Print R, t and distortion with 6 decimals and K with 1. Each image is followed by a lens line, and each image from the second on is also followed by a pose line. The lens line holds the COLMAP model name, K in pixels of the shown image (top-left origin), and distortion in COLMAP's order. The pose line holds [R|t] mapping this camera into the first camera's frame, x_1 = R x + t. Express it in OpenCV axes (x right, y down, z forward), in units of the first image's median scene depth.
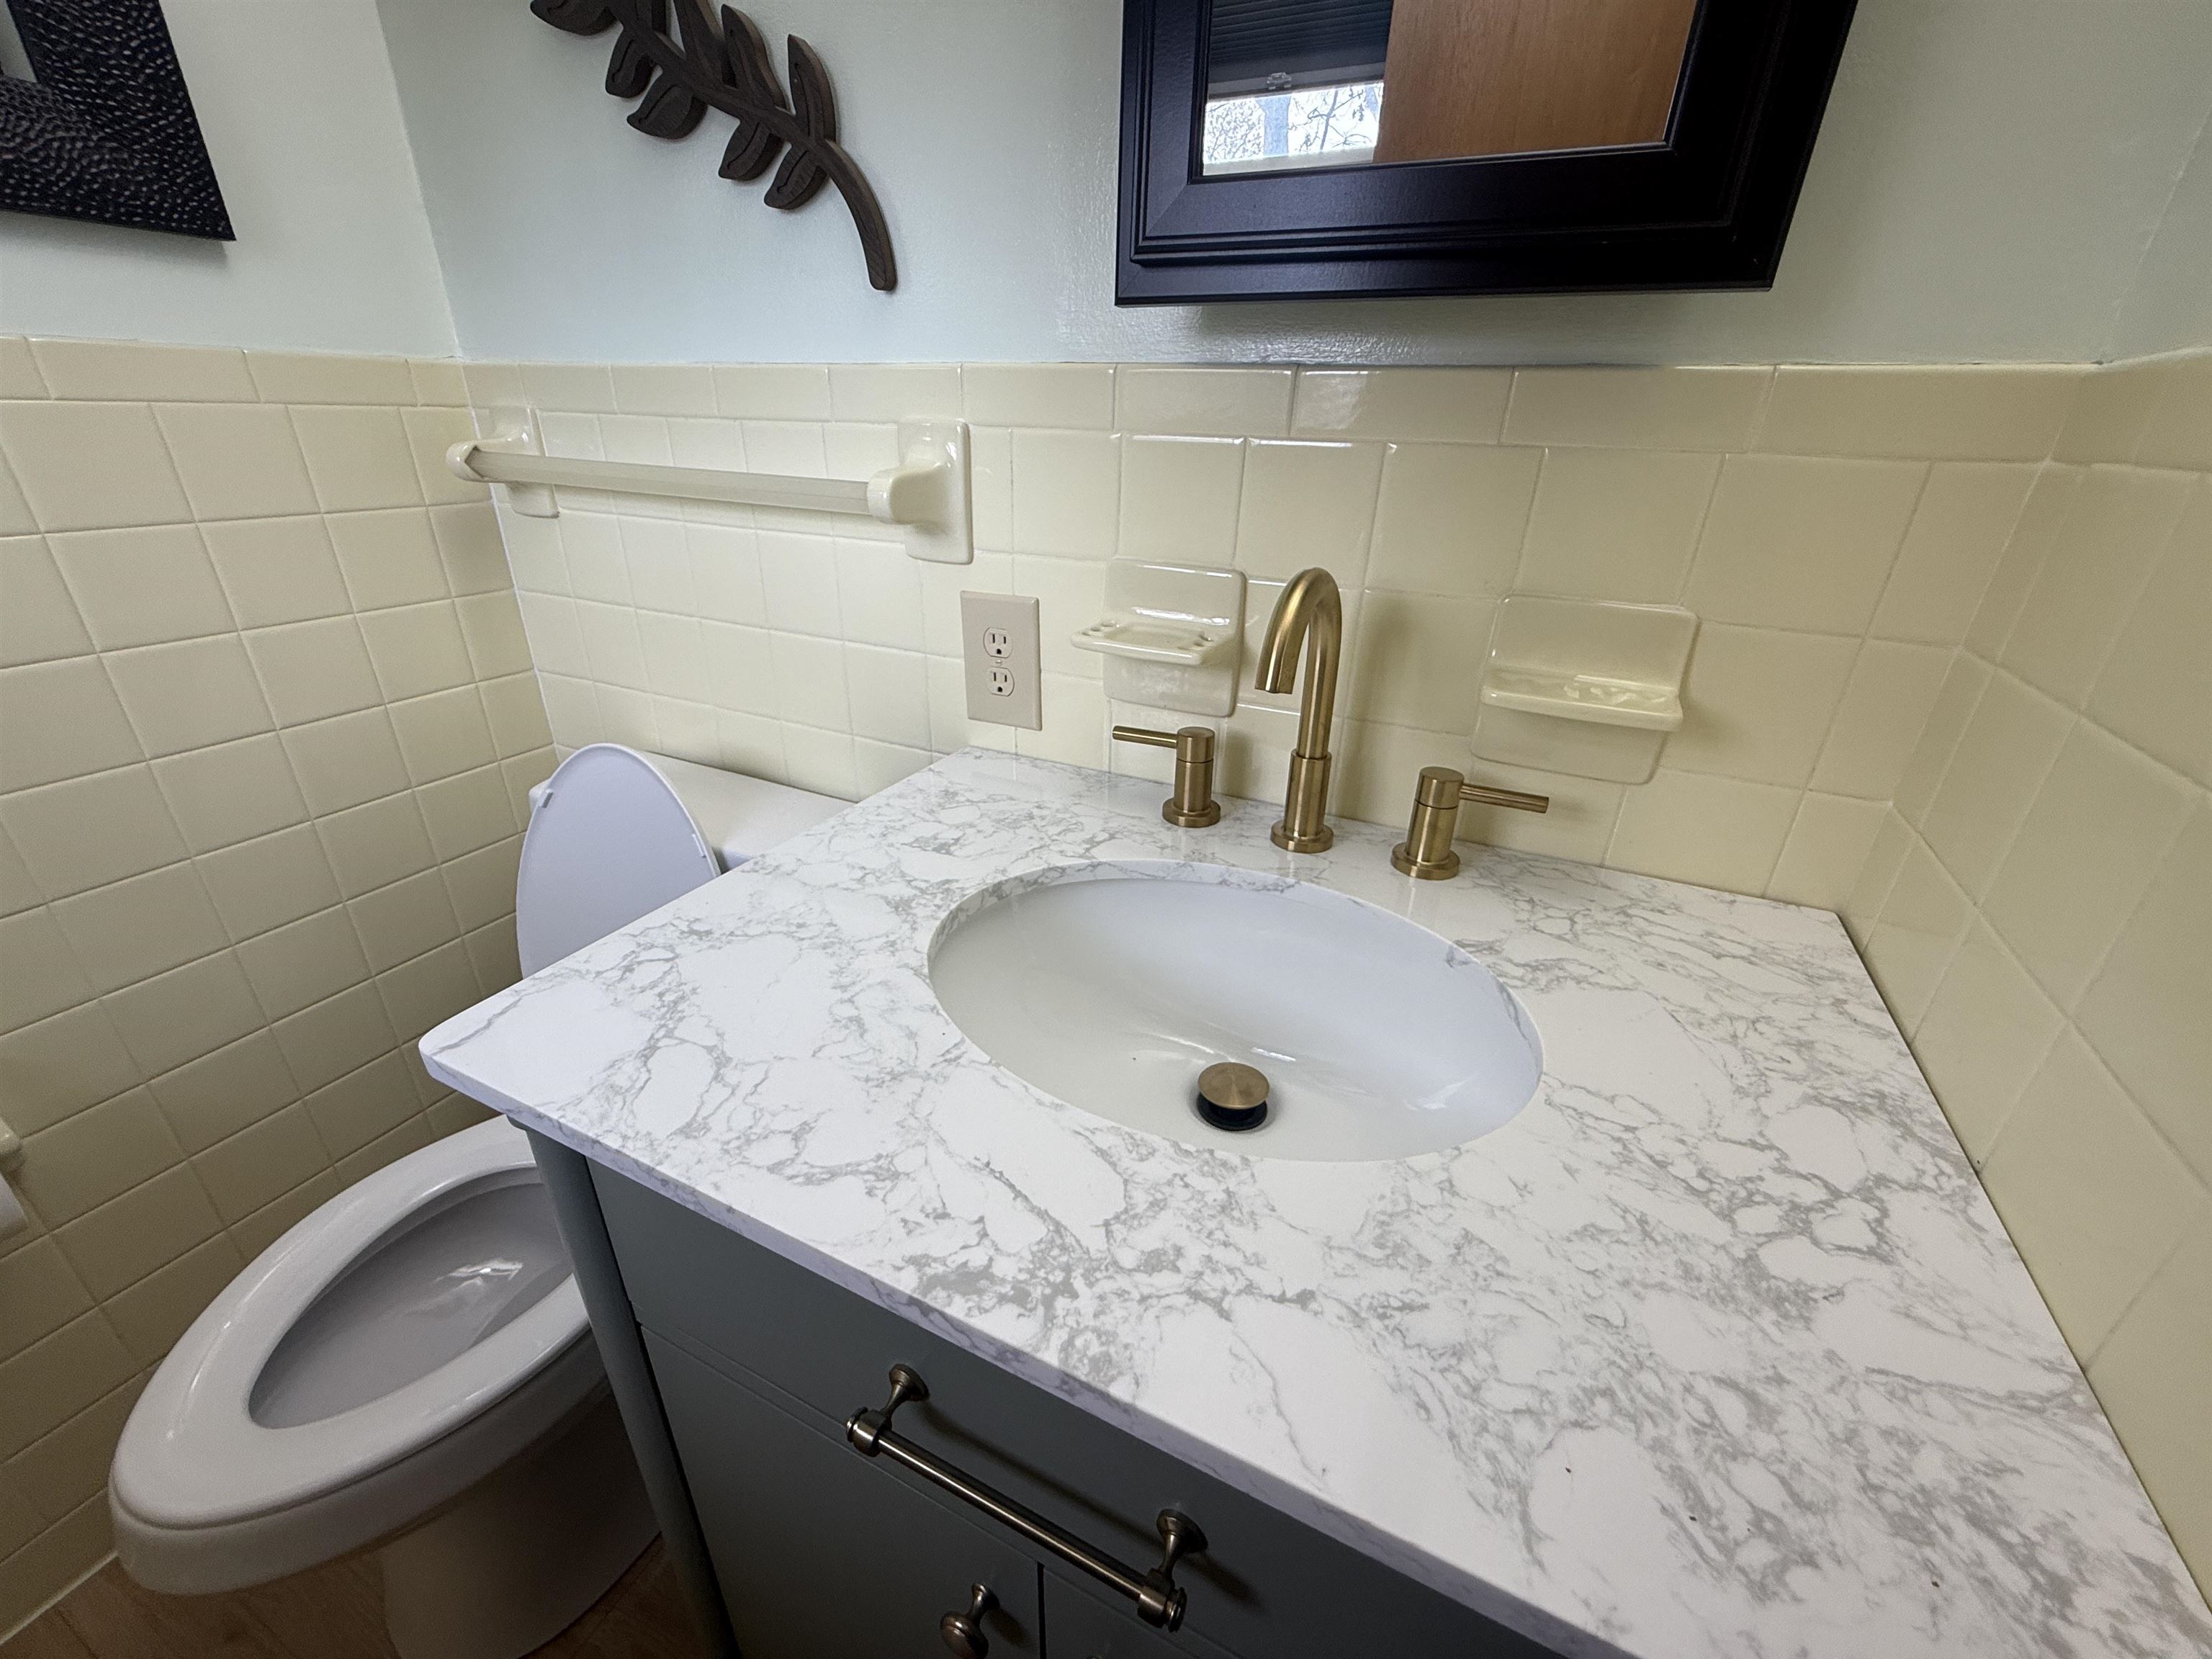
lens RADIAL K [[885.0, 0, 1098.5], [0, 885.0, 826.7], [0, 0, 1]] dist [0.003434, -0.000939]
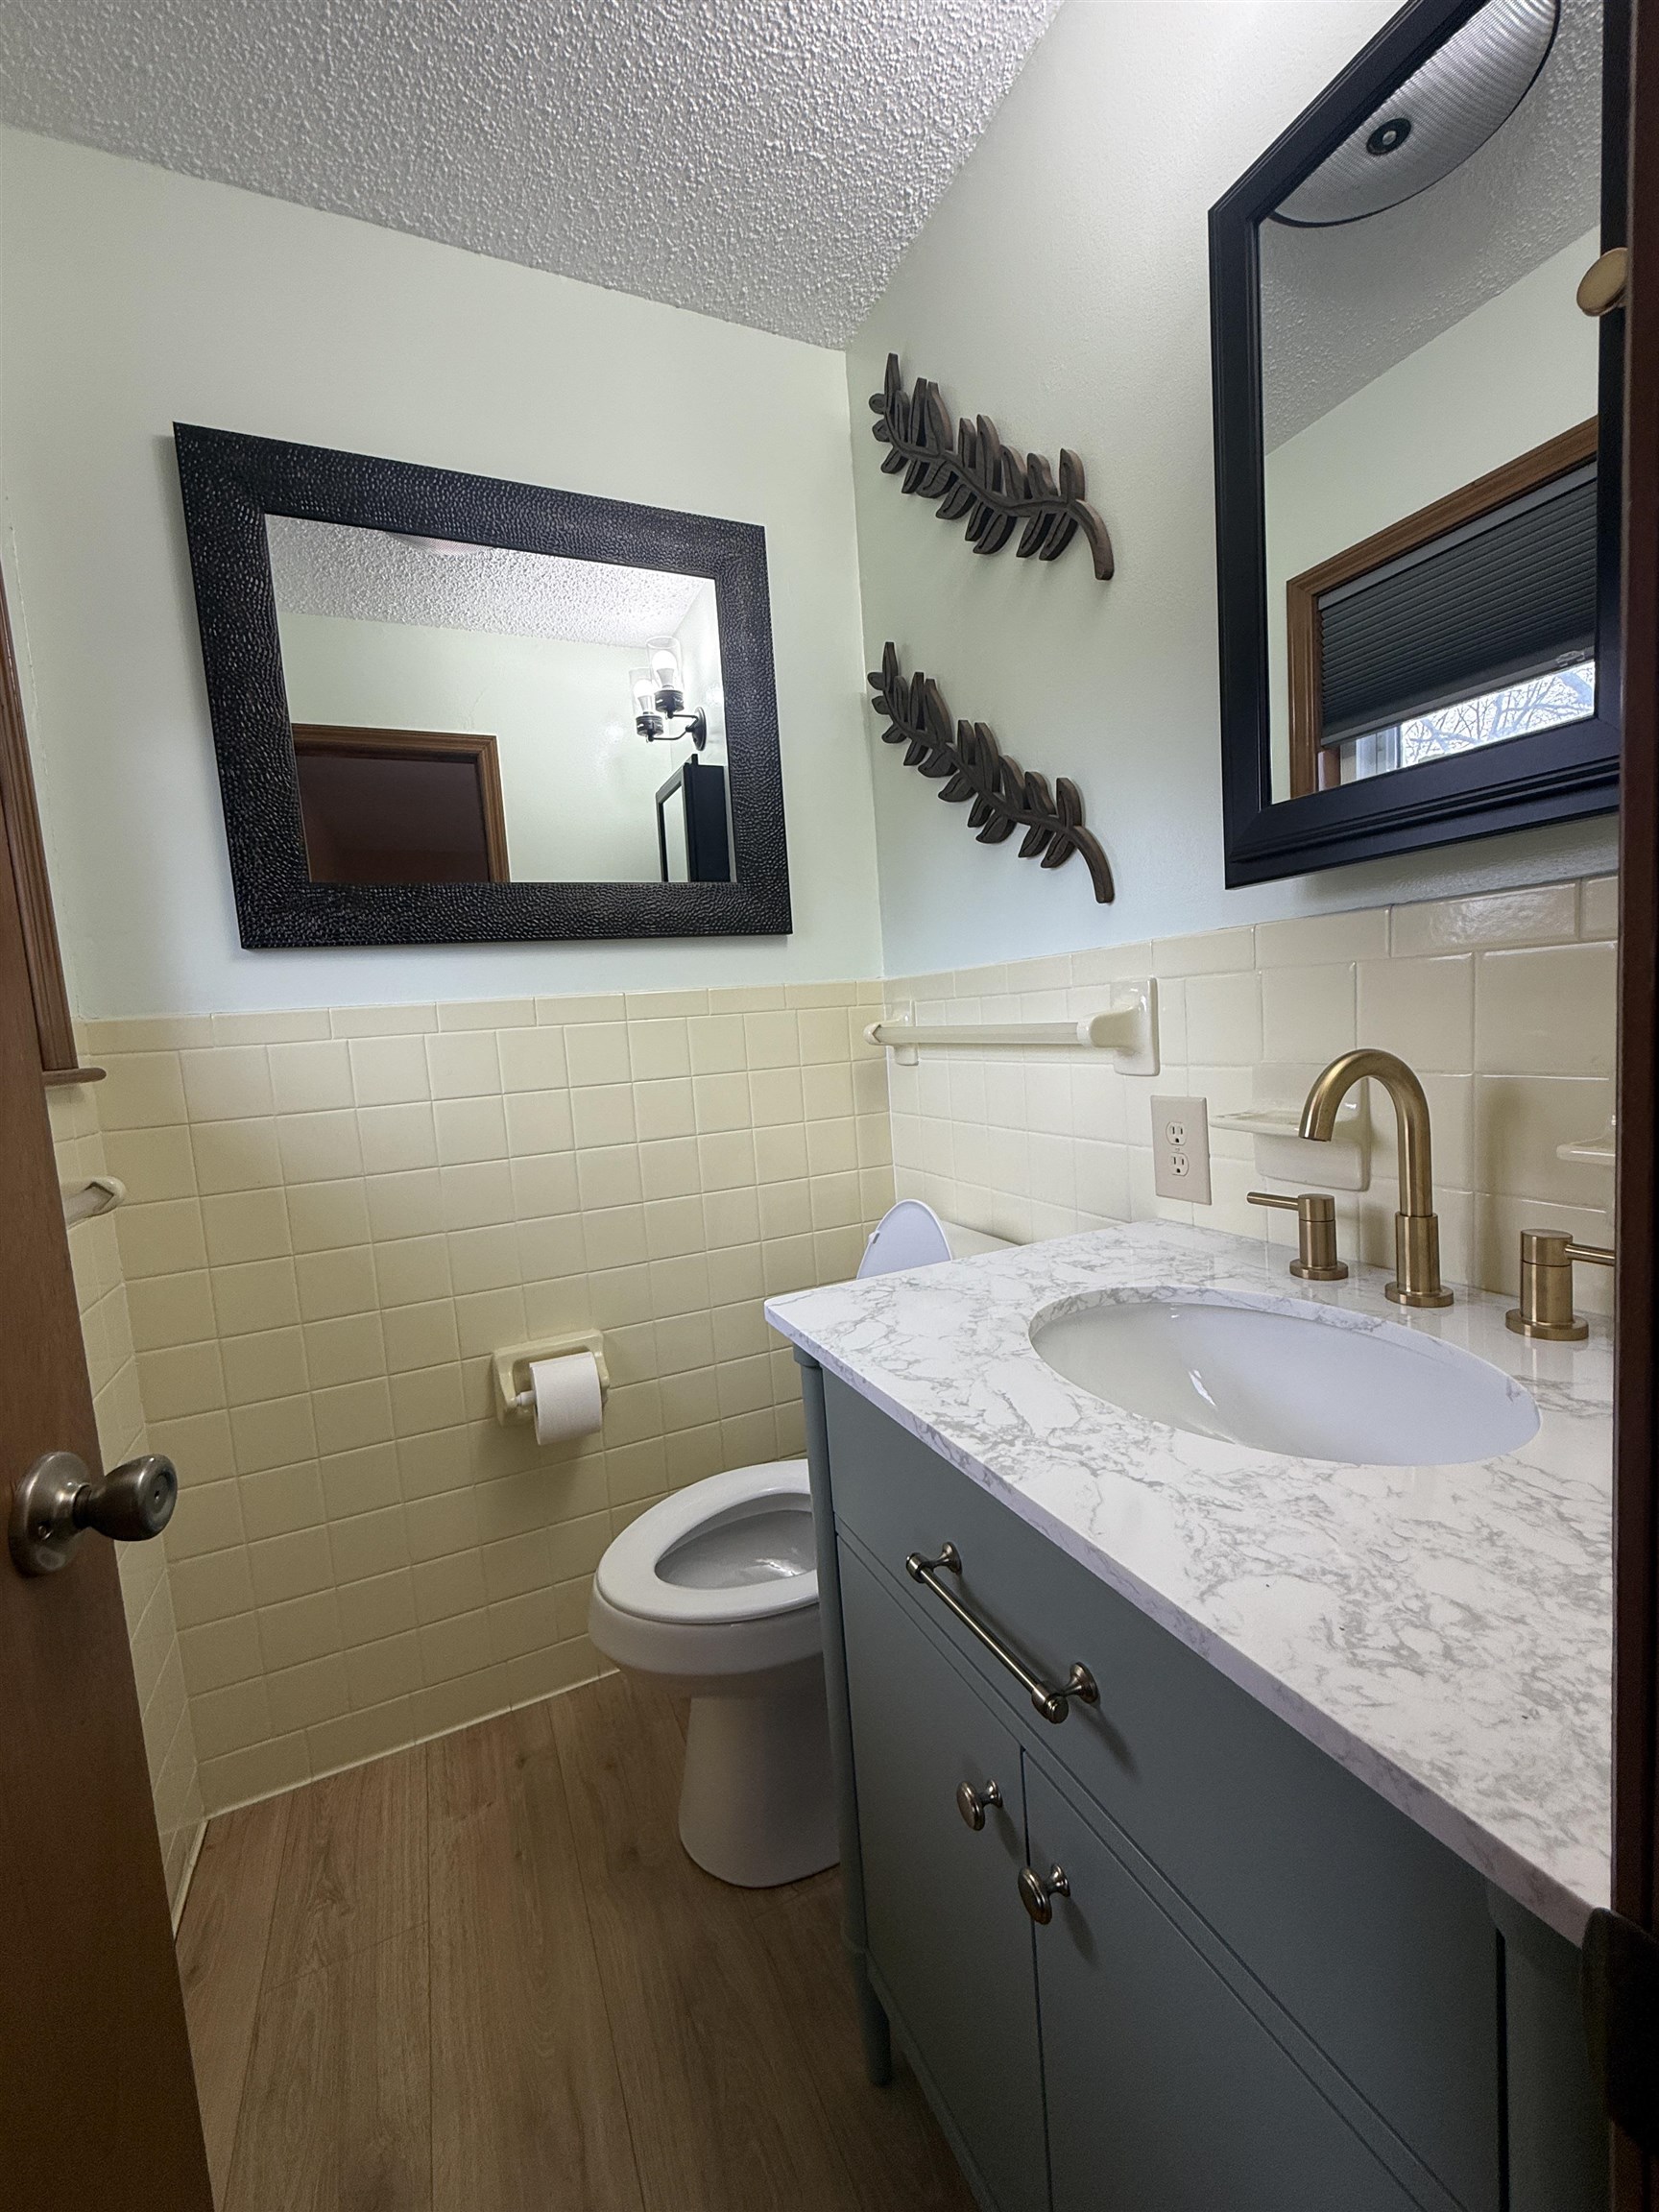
lens RADIAL K [[888.1, 0, 856.0], [0, 888.1, 1090.7], [0, 0, 1]] dist [0.021011, 0.000044]
pose [[0.789538, -0.029671, -0.612984, 0.375075], [-0.175497, 0.946203, -0.271845, 0.197258], [0.588074, 0.322209, 0.741856, -0.292165]]
